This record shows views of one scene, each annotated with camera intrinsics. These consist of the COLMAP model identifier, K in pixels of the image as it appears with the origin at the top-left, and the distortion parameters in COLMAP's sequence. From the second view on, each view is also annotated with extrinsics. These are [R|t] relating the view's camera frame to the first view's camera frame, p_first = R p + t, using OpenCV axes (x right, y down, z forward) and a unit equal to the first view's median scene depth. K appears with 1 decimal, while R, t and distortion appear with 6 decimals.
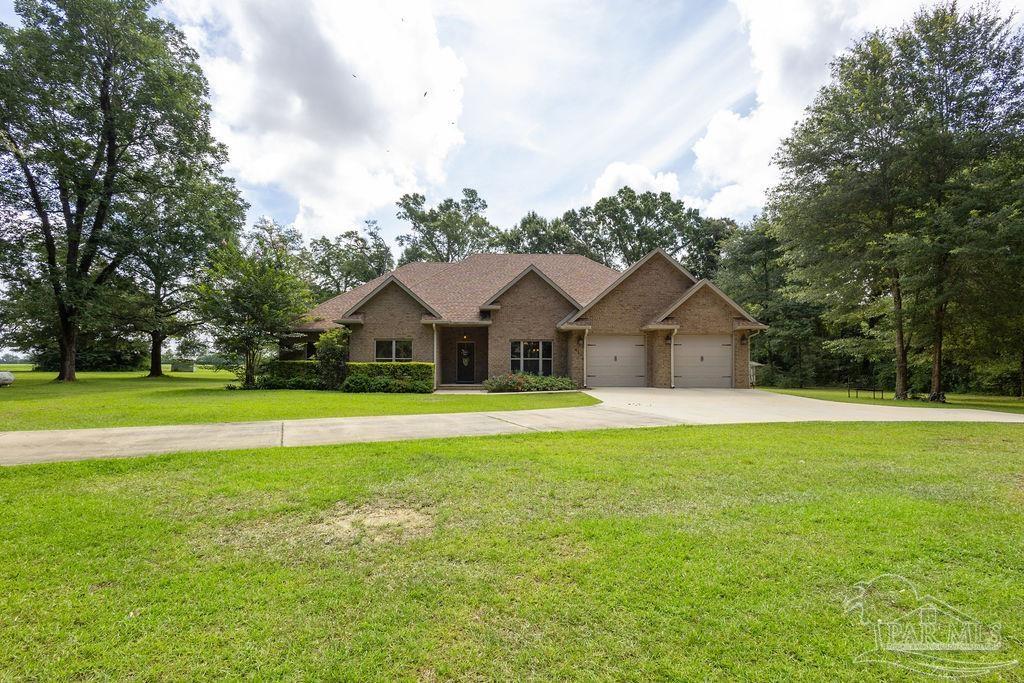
lens RADIAL K [[481.3, 0, 507.0], [0, 481.3, 349.6], [0, 0, 1]] dist [0.016542, -0.000717]
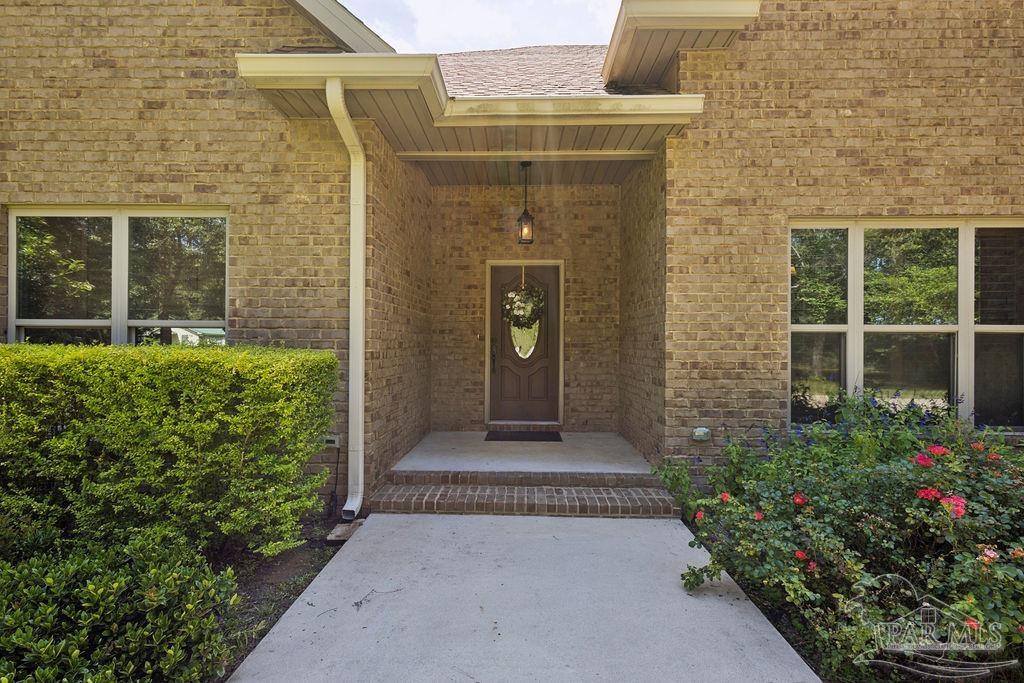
lens RADIAL K [[481.3, 0, 512.3], [0, 481.3, 337.7], [0, 0, 1]] dist [0.016542, -0.000717]
pose [[0.998433, 0.002655, -0.055893, -0.084833], [-0.001270, 0.999692, 0.024796, 0.018488], [0.055942, -0.024686, 0.998129, 0.814866]]
